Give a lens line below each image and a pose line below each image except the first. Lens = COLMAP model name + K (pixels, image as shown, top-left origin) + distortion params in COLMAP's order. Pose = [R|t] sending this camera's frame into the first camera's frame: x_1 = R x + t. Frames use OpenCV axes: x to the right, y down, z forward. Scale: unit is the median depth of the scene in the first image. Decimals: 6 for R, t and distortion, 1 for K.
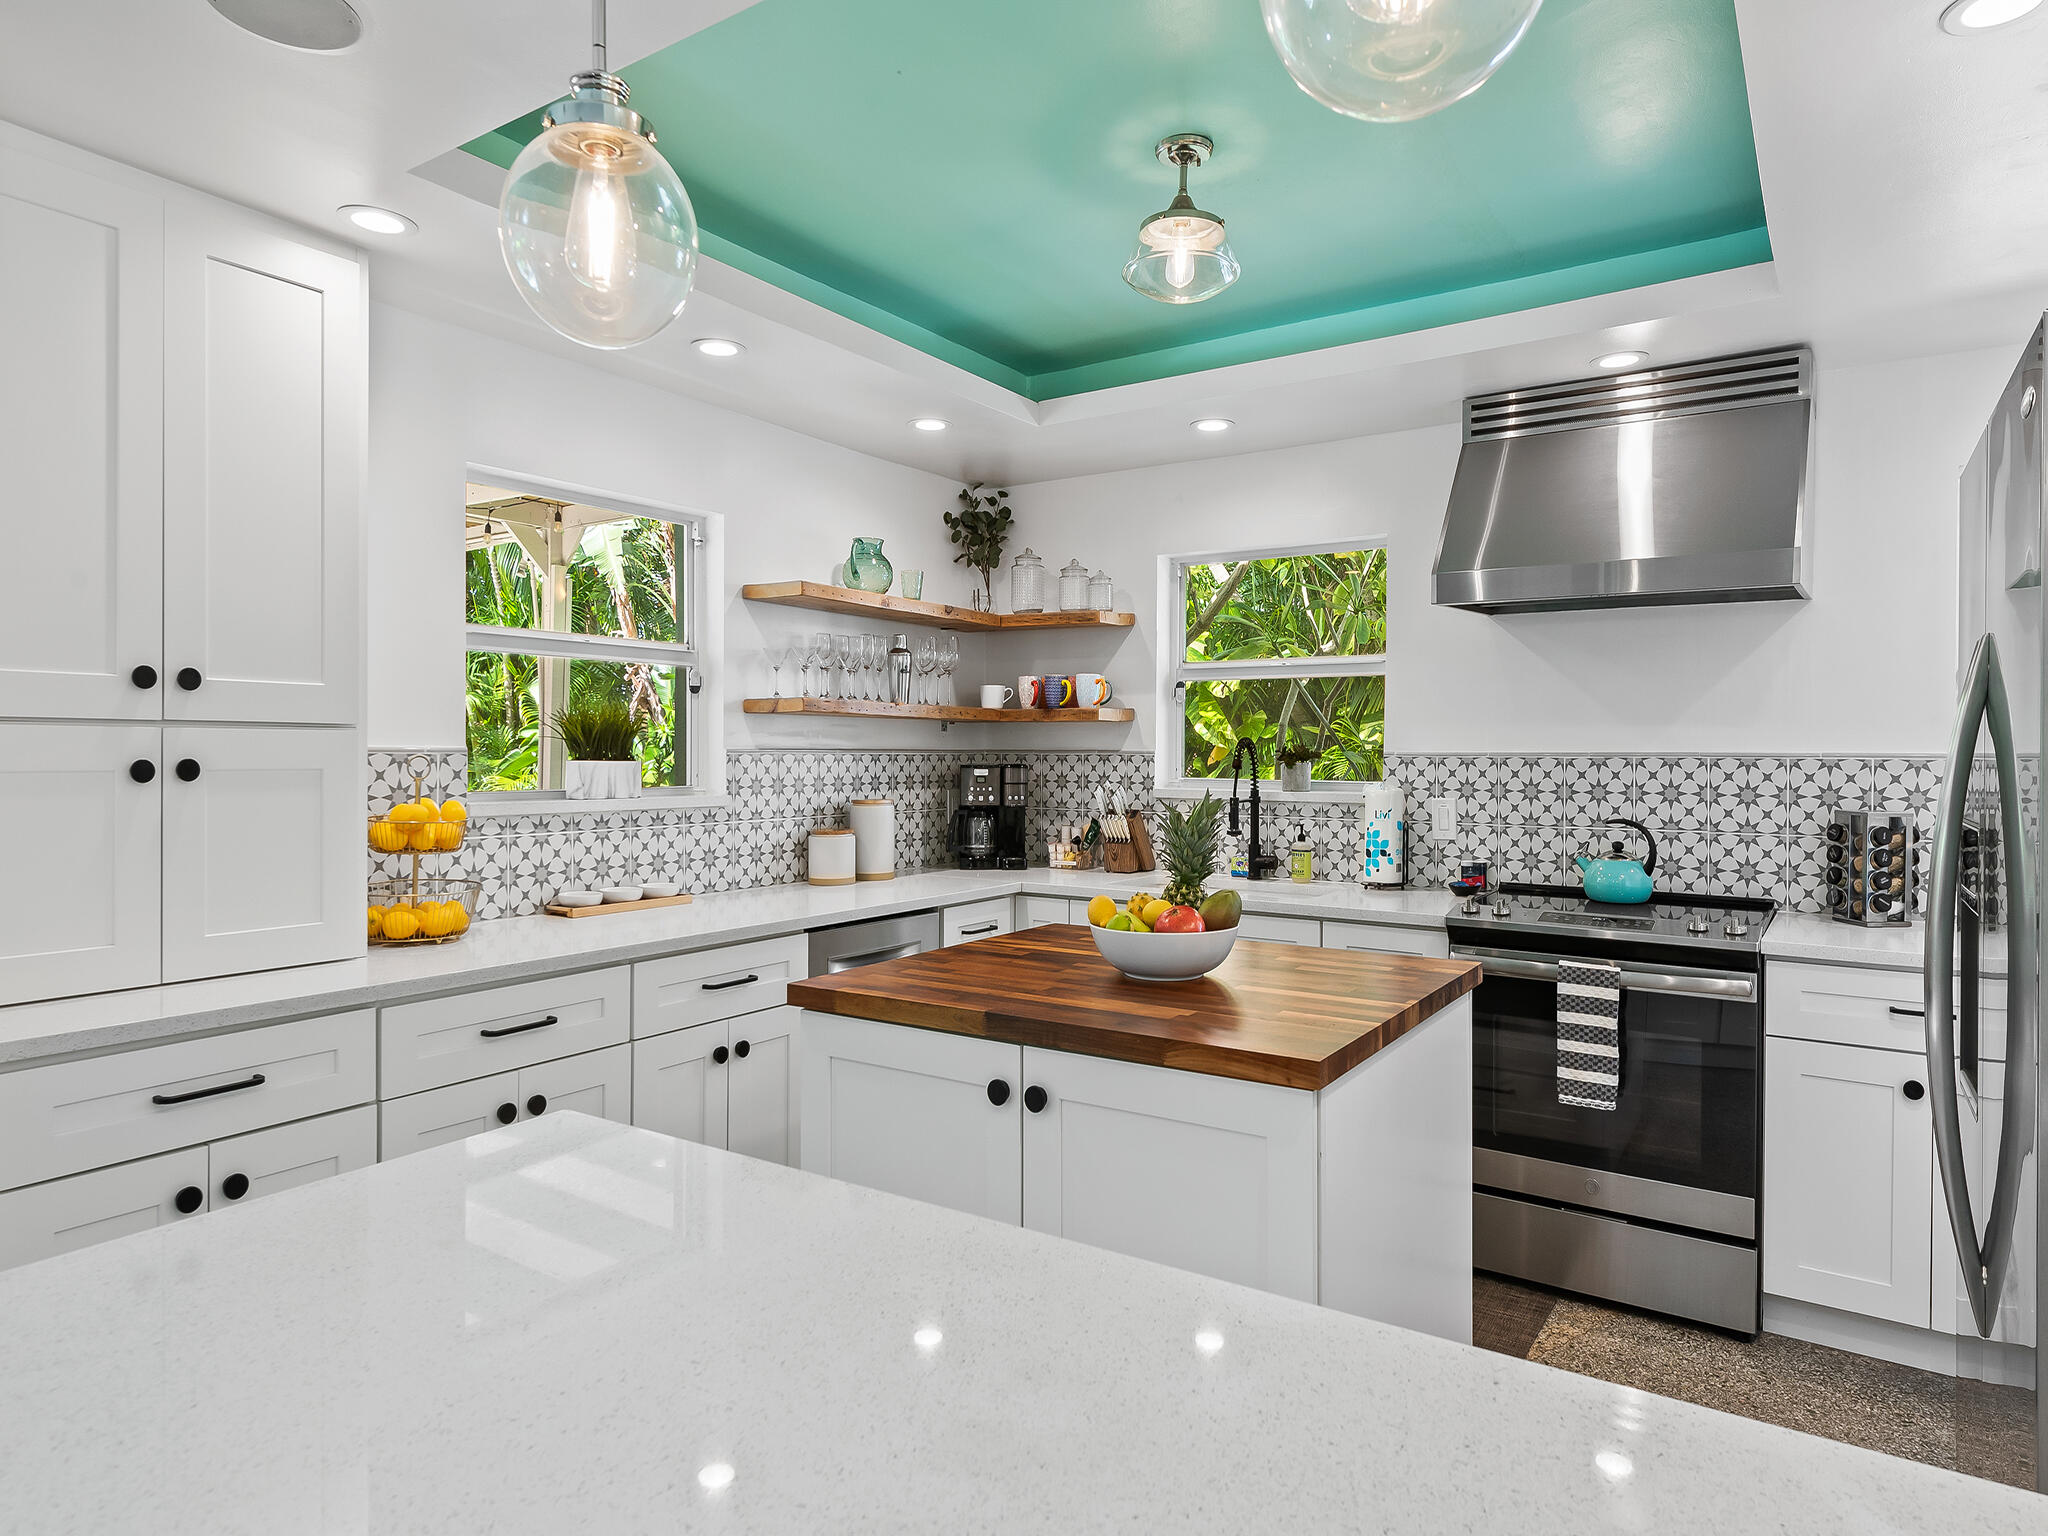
lens RADIAL K [[1217.4, 0, 1030.8], [0, 1217.4, 764.5], [0, 0, 1]] dist [0.021578, -0.001557]
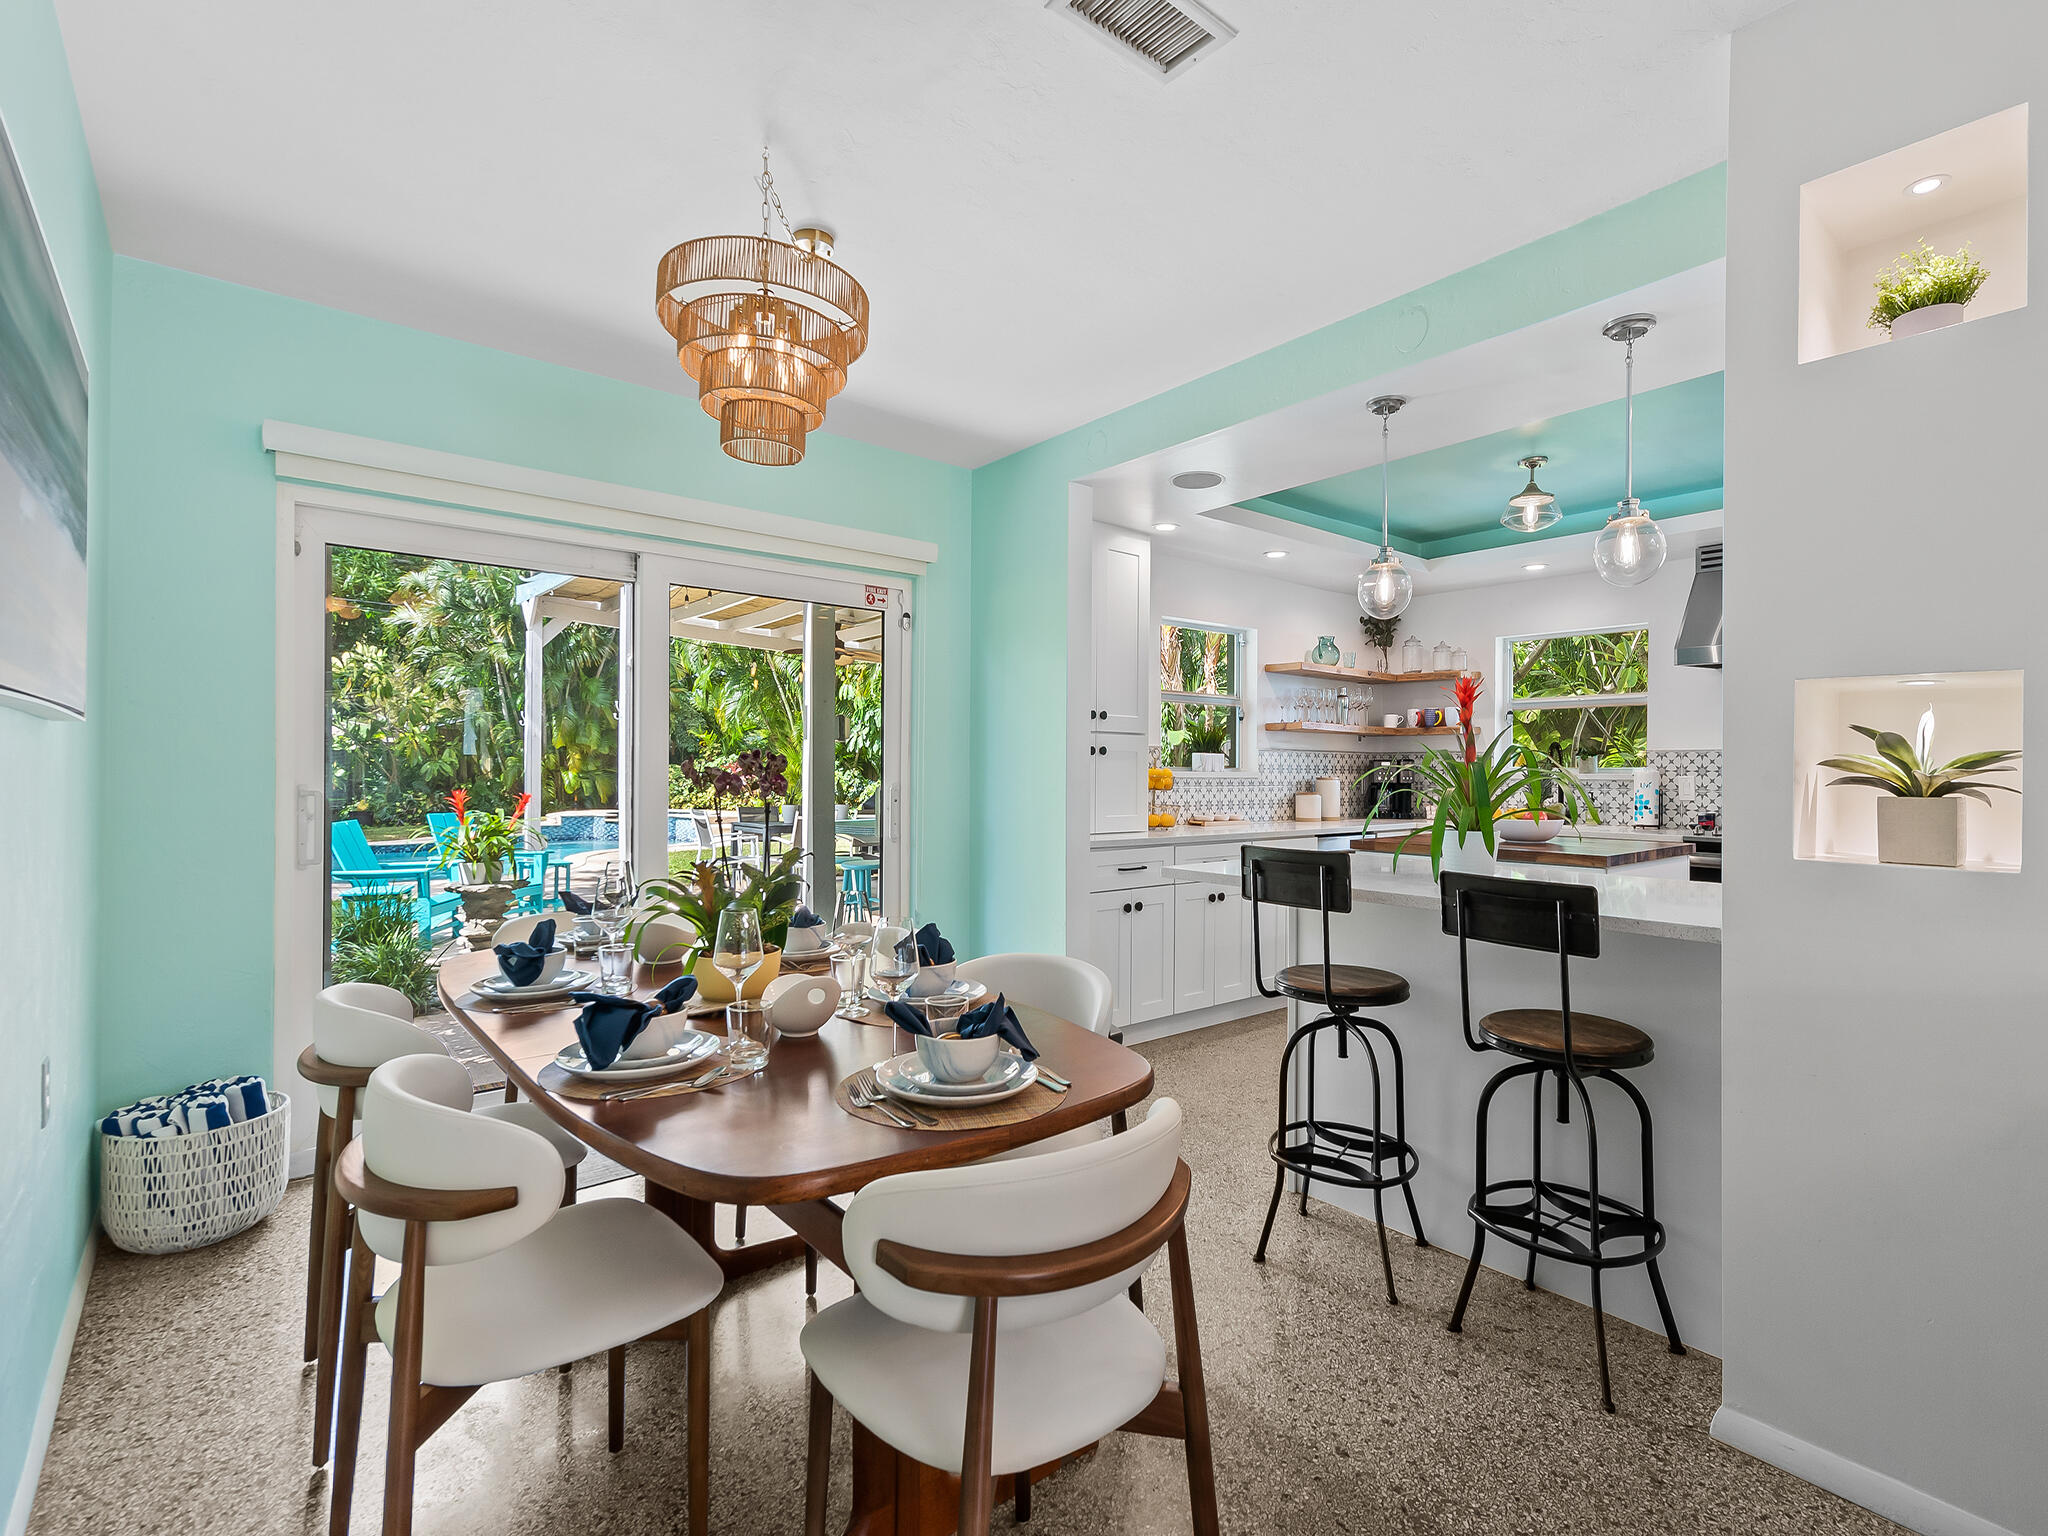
lens RADIAL K [[970.4, 0, 1025.9], [0, 970.4, 769.4], [0, 0, 1]] dist [0.013885, -0.002720]
pose [[0.955482, 0.001668, -0.295043, -0.141363], [-0.006148, 0.999879, -0.014257, 0.043170], [0.294984, 0.015436, 0.955377, -0.575742]]
